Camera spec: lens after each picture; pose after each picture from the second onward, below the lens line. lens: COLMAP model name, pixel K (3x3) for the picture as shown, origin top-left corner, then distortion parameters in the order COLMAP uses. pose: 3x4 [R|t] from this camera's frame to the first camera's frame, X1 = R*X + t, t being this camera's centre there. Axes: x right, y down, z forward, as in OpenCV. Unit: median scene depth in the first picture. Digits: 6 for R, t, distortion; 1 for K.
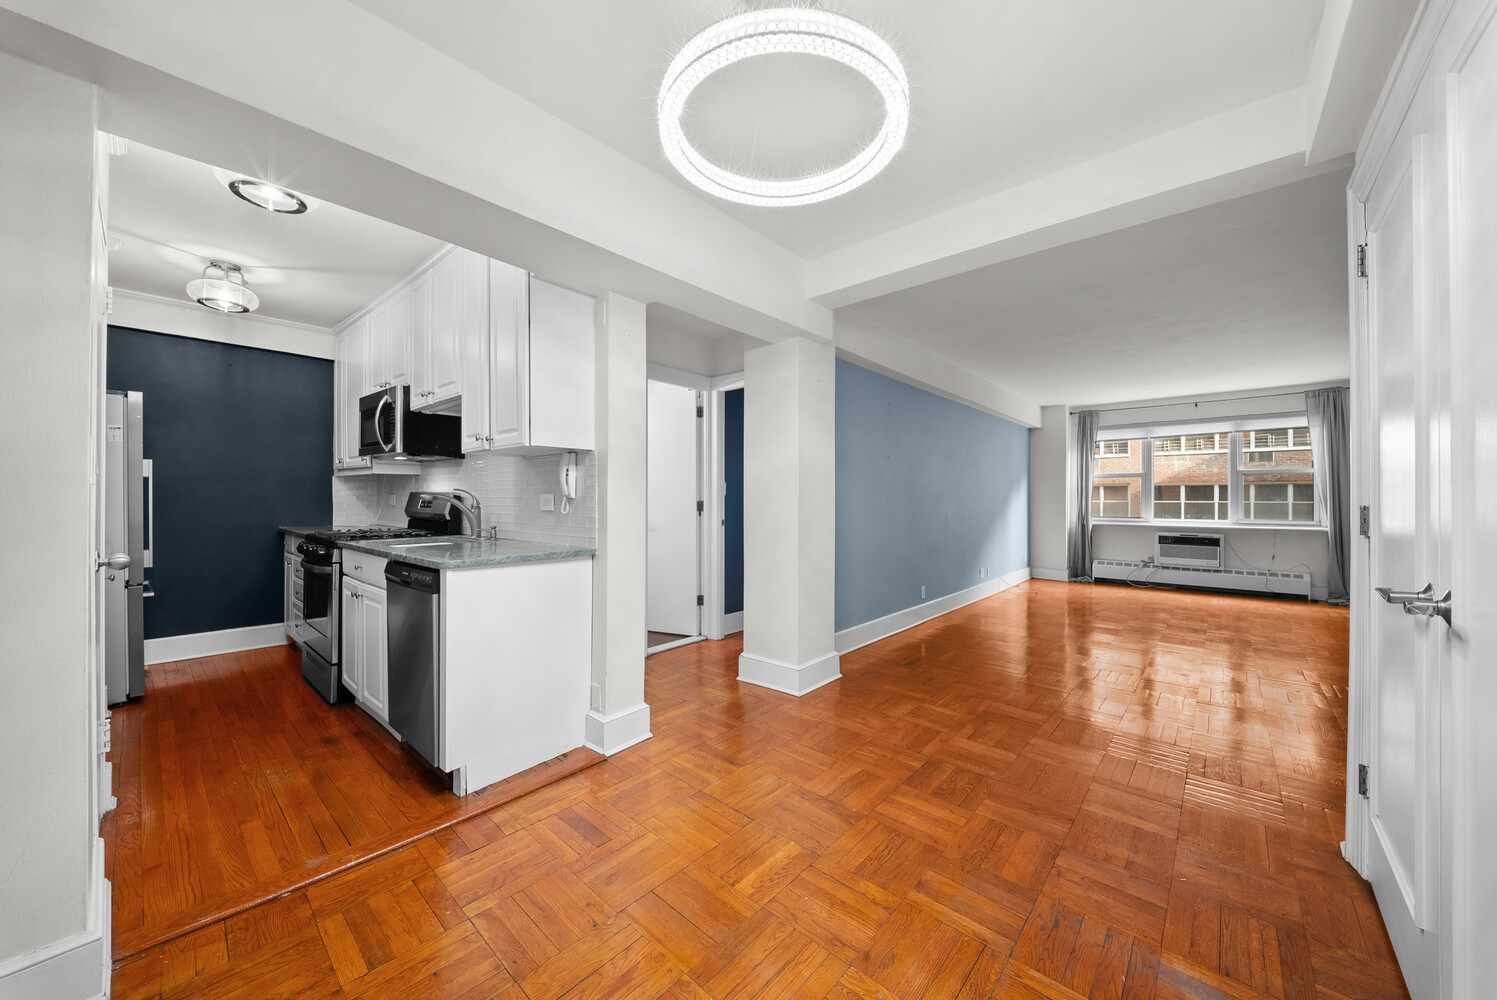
lens RADIAL K [[529.9, 0, 752.2], [0, 529.9, 499.0], [0, 0, 1]] dist [0.015707, -0.010944]
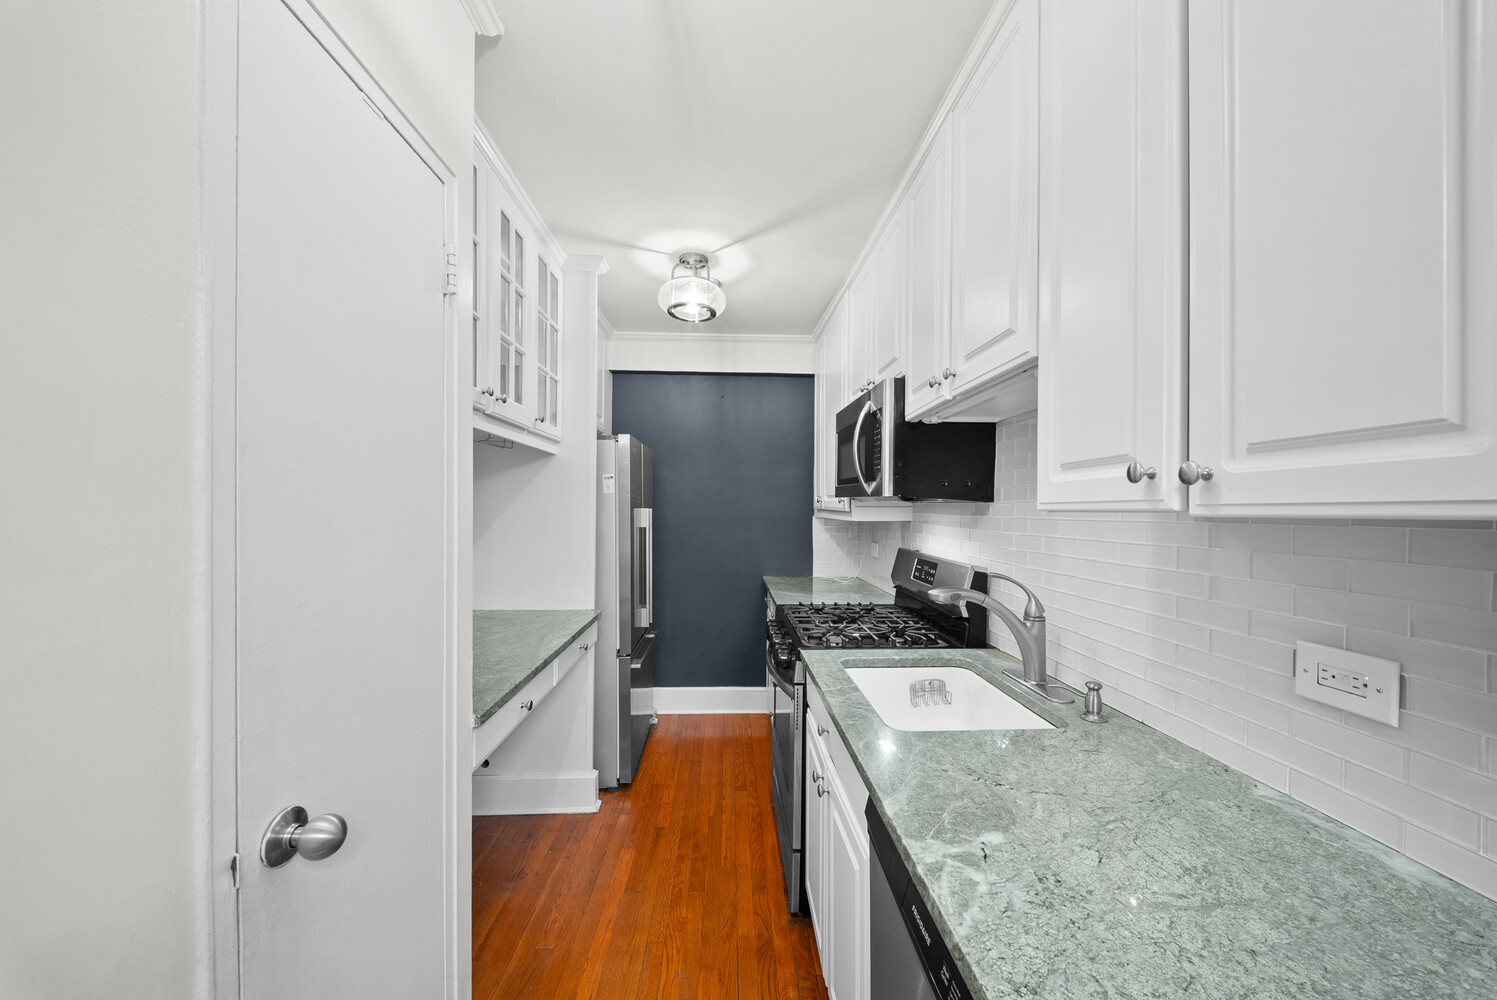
lens RADIAL K [[537.6, 0, 750.4], [0, 537.6, 512.5], [0, 0, 1]] dist [0.012523, -0.009540]
pose [[0.684641, 0.007004, -0.728846, -0.334030], [-0.003439, 0.999974, 0.006379, -0.071478], [0.728872, -0.001861, 0.684647, 0.484738]]
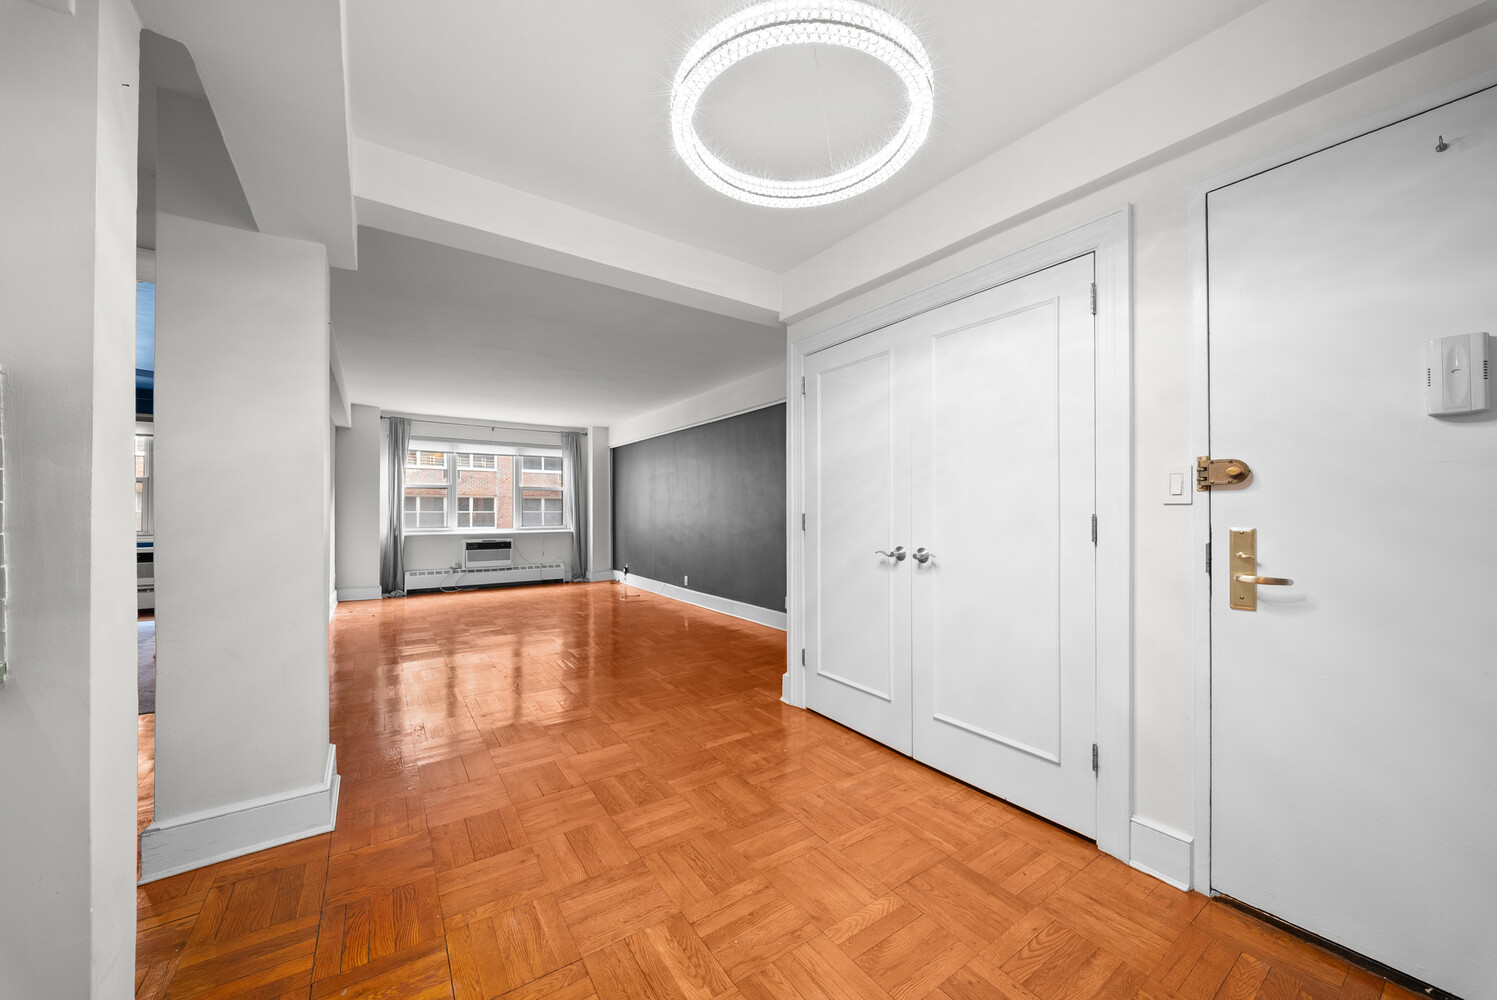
lens RADIAL K [[534.9, 0, 753.3], [0, 534.9, 508.4], [0, 0, 1]] dist [0.015282, -0.011312]
pose [[0.235111, 0.002526, 0.971965, -0.376754], [-0.001308, 0.999997, -0.002282, -0.000783], [-0.971968, -0.000734, 0.235114, 0.352609]]
